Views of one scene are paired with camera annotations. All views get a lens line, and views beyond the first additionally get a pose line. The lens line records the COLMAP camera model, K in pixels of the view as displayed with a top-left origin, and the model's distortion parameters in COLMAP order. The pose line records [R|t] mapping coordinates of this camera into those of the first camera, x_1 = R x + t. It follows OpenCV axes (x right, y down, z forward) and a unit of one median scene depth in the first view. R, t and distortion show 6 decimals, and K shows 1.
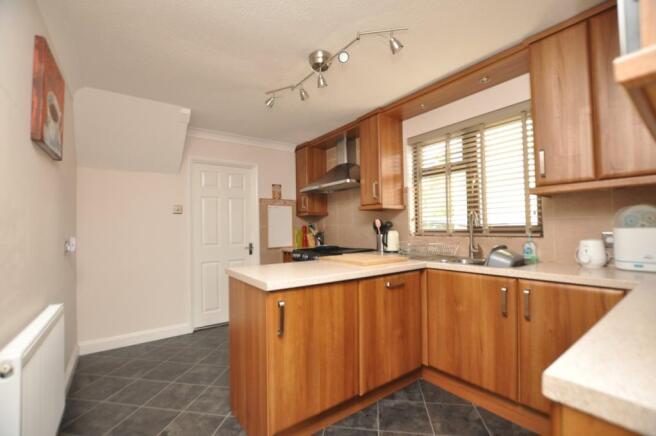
lens RADIAL K [[290.7, 0, 327.5], [0, 290.7, 223.4], [0, 0, 1]] dist [-0.019606, 0.000515]
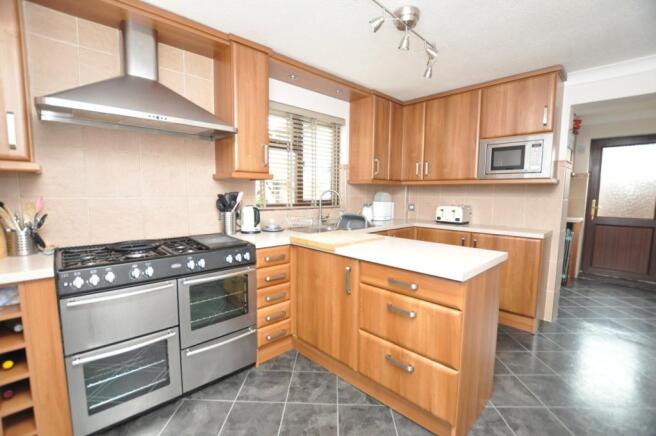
lens RADIAL K [[290.7, 0, 327.5], [0, 290.7, 223.4], [0, 0, 1]] dist [-0.019606, 0.000515]
pose [[-0.125363, -0.090012, 0.988019, -0.773468], [-0.021121, 0.995892, 0.088049, -0.004385], [-0.991886, -0.009830, -0.126749, 1.122275]]
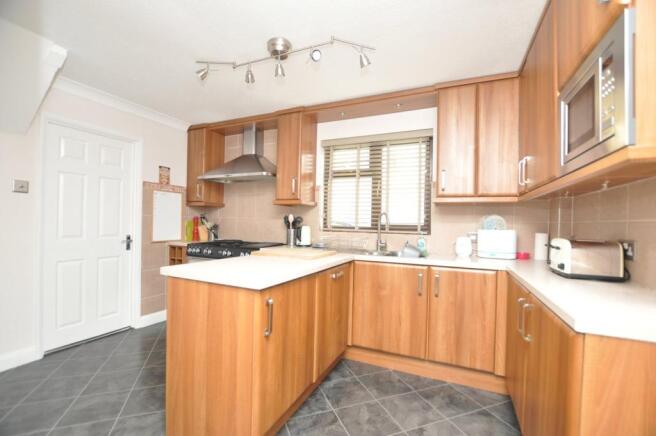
lens RADIAL K [[290.7, 0, 327.5], [0, 290.7, 223.4], [0, 0, 1]] dist [-0.019606, 0.000515]
pose [[0.870154, 0.033125, 0.491666, -0.282191], [-0.044035, 0.998973, 0.010629, 0.001897], [-0.490809, -0.030899, 0.870719, 0.055078]]
